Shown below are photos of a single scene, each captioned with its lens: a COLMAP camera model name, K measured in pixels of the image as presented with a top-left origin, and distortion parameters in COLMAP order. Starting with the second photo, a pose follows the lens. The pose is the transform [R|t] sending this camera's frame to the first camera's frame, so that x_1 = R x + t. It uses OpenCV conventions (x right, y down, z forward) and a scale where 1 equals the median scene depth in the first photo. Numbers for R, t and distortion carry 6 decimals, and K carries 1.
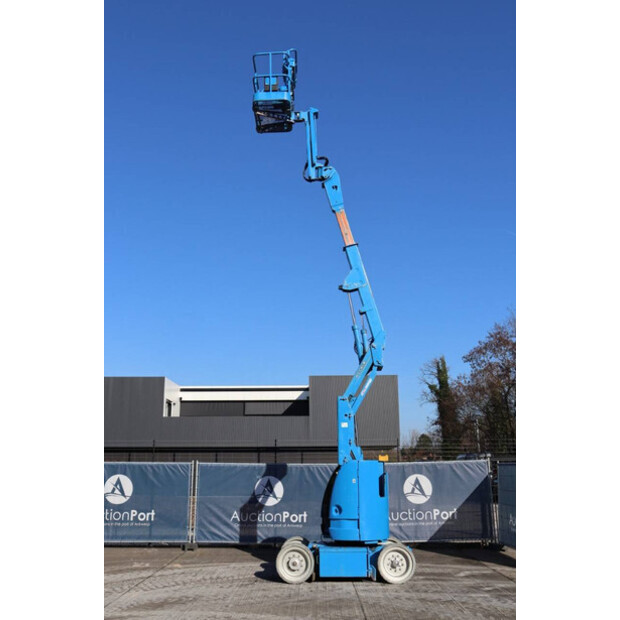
lens RADIAL K [[627.8, 0, 306.7], [0, 627.8, 308.8], [0, 0, 1]] dist [-0.035825, 0.000000]
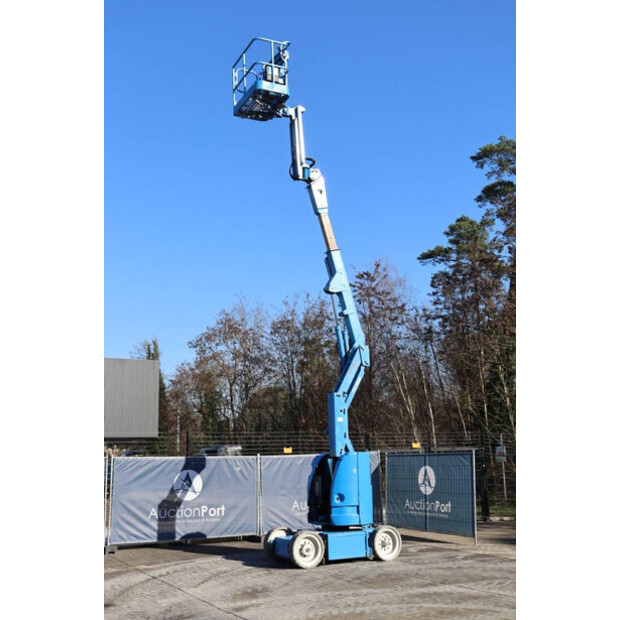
lens RADIAL K [[711.0, 0, 304.6], [0, 711.0, 308.2], [0, 0, 1]] dist [0.003833, 0.000000]
pose [[0.874325, 0.087408, 0.477404, -0.456341], [-0.105066, 0.994411, 0.010354, -0.008719], [-0.473831, -0.059212, 0.878623, -0.026100]]
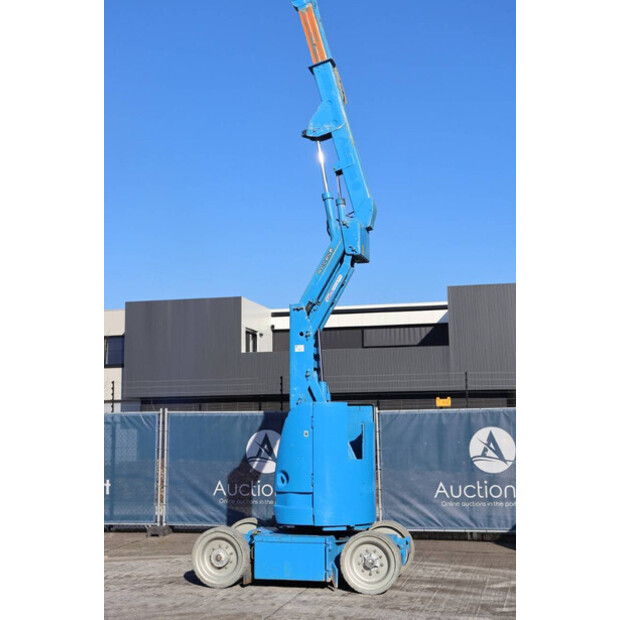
lens RADIAL K [[904.4, 0, 302.7], [0, 904.4, 308.9], [0, 0, 1]] dist [0.111046, 0.000000]
pose [[0.970864, -0.035917, -0.236923, 0.218962], [0.064285, 0.991500, 0.113118, 0.030657], [0.230847, -0.125052, 0.964921, 0.085380]]
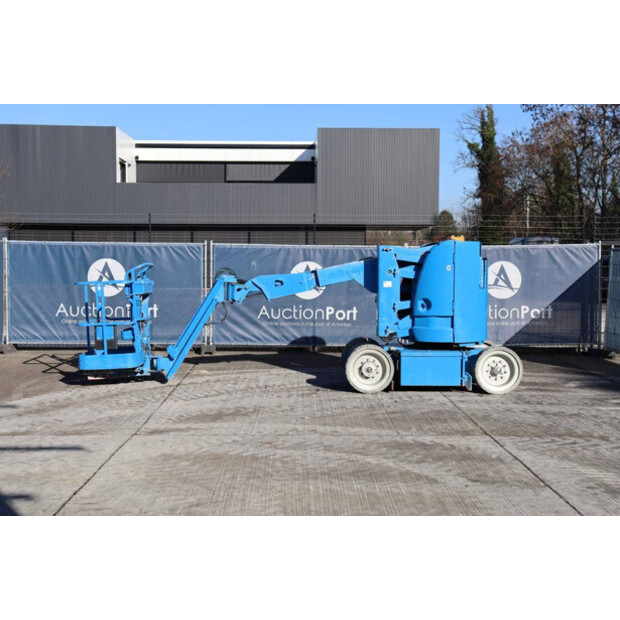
lens RADIAL K [[856.9, 0, 305.8], [0, 856.9, 311.1], [0, 0, 1]] dist [0.045909, 0.000000]
pose [[0.999585, 0.007422, 0.027829, -0.093013], [-0.015694, 0.950544, 0.310195, 0.002963], [-0.024151, -0.310503, 0.950266, -0.001910]]
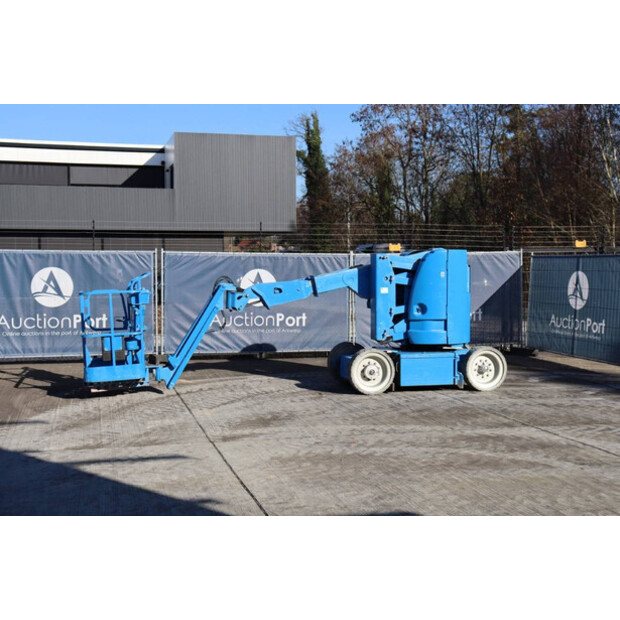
lens RADIAL K [[875.1, 0, 311.1], [0, 875.1, 312.7], [0, 0, 1]] dist [0.053584, 0.000000]
pose [[0.964915, -0.010162, 0.262367, -0.285885], [-0.069857, 0.953299, 0.293837, -0.000480], [-0.253100, -0.301856, 0.919143, -0.013891]]
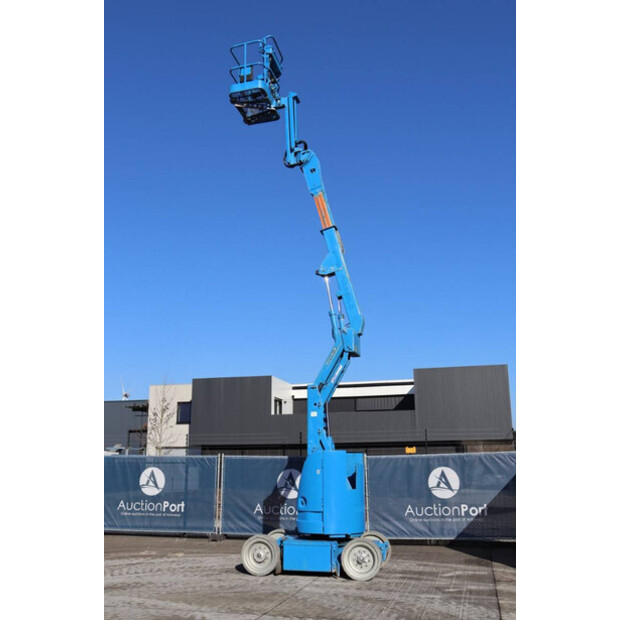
lens RADIAL K [[627.8, 0, 305.7], [0, 627.8, 308.6], [0, 0, 1]] dist [-0.035825, 0.000000]
pose [[0.968124, -0.061057, -0.242917, 0.224892], [0.061714, 0.998082, -0.004913, 0.020863], [0.242751, -0.010235, 0.970035, 0.047795]]
